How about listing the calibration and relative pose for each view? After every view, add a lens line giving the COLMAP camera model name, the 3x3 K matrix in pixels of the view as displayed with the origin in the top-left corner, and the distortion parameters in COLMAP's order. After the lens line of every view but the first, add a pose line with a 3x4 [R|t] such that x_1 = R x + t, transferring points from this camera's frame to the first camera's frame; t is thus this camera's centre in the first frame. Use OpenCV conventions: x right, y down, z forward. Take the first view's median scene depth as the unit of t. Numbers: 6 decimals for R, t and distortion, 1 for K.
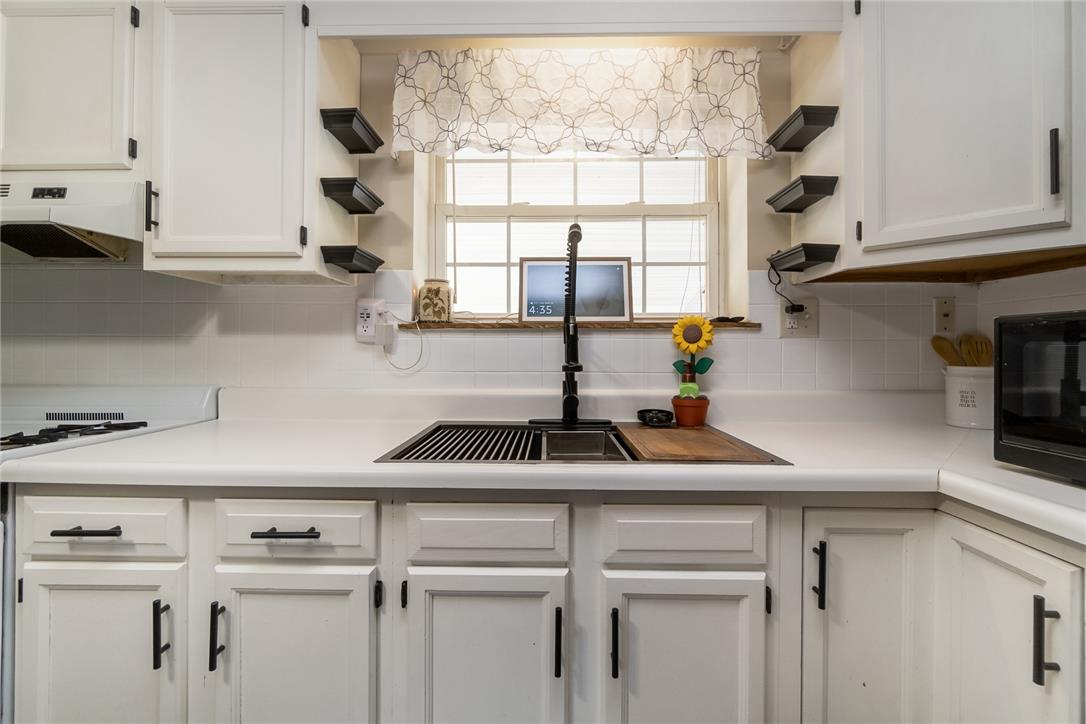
lens RADIAL K [[483.0, 0, 548.3], [0, 483.0, 347.8], [0, 0, 1]] dist [-0.004813, 0.001217]
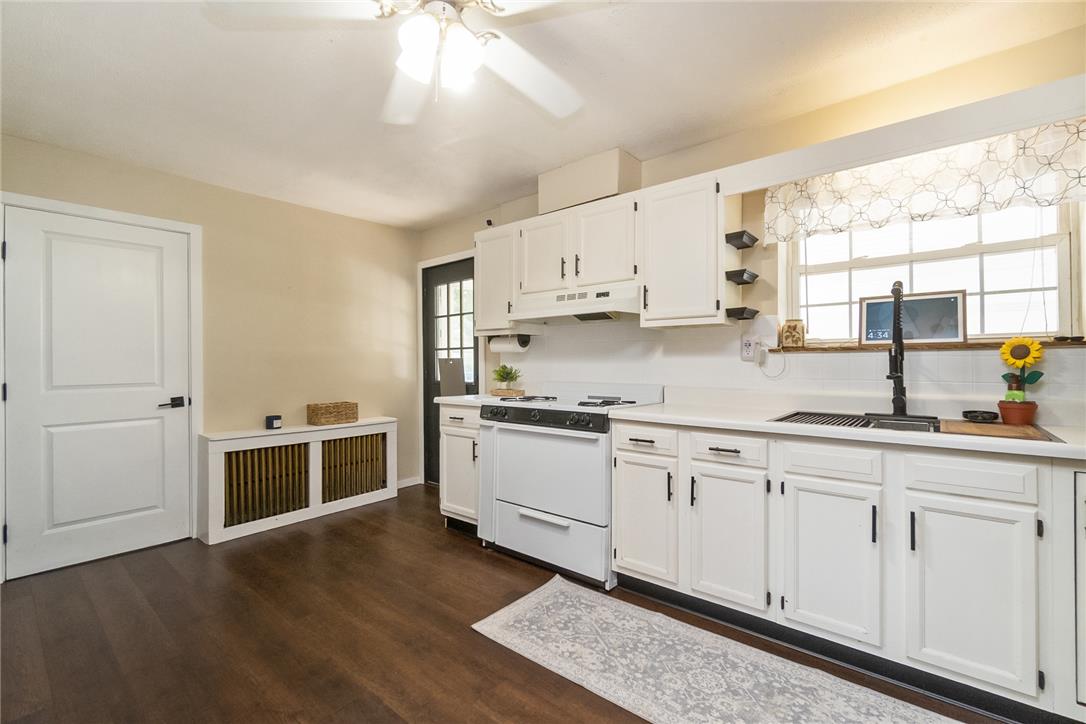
lens RADIAL K [[483.0, 0, 543.6], [0, 483.0, 359.9], [0, 0, 1]] dist [-0.004813, 0.001217]
pose [[0.776337, -0.008277, -0.630264, 0.126684], [0.006971, 0.999965, -0.004546, -0.010892], [0.630280, -0.000864, 0.776367, -0.754685]]
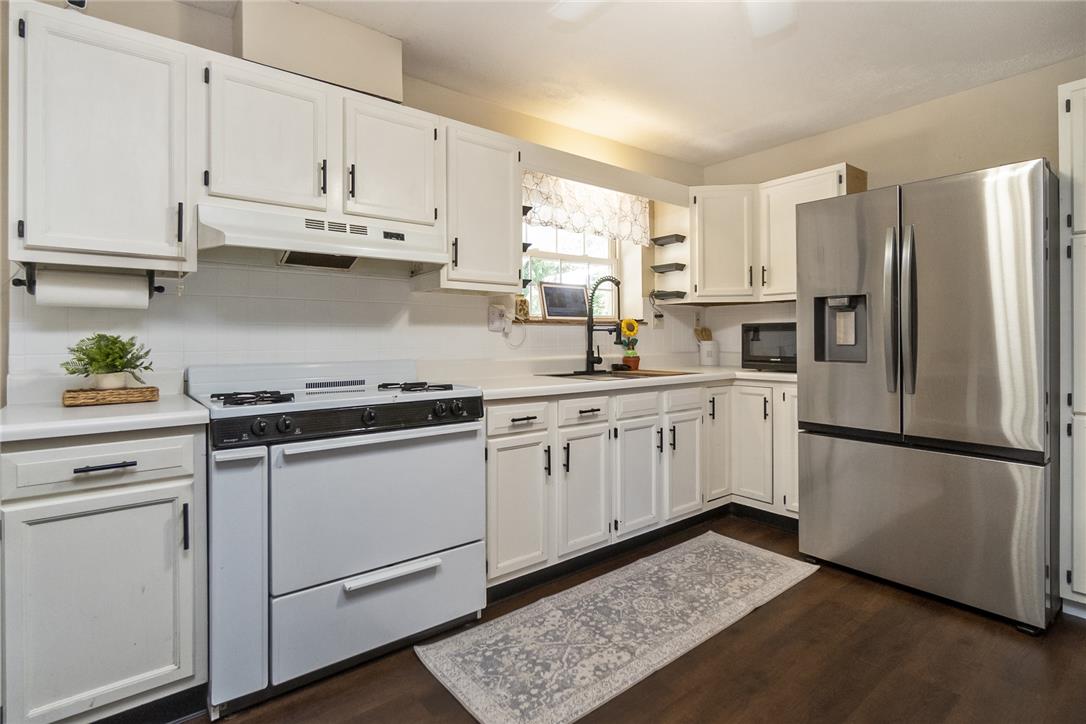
lens RADIAL K [[534.5, 0, 551.0], [0, 534.5, 338.2], [0, 0, 1]] dist [-0.007022, -0.001698]
pose [[0.761682, -0.006447, 0.647919, -1.496932], [0.002485, 0.999972, 0.007028, 0.002210], [-0.647947, -0.003743, 0.761677, -0.563382]]
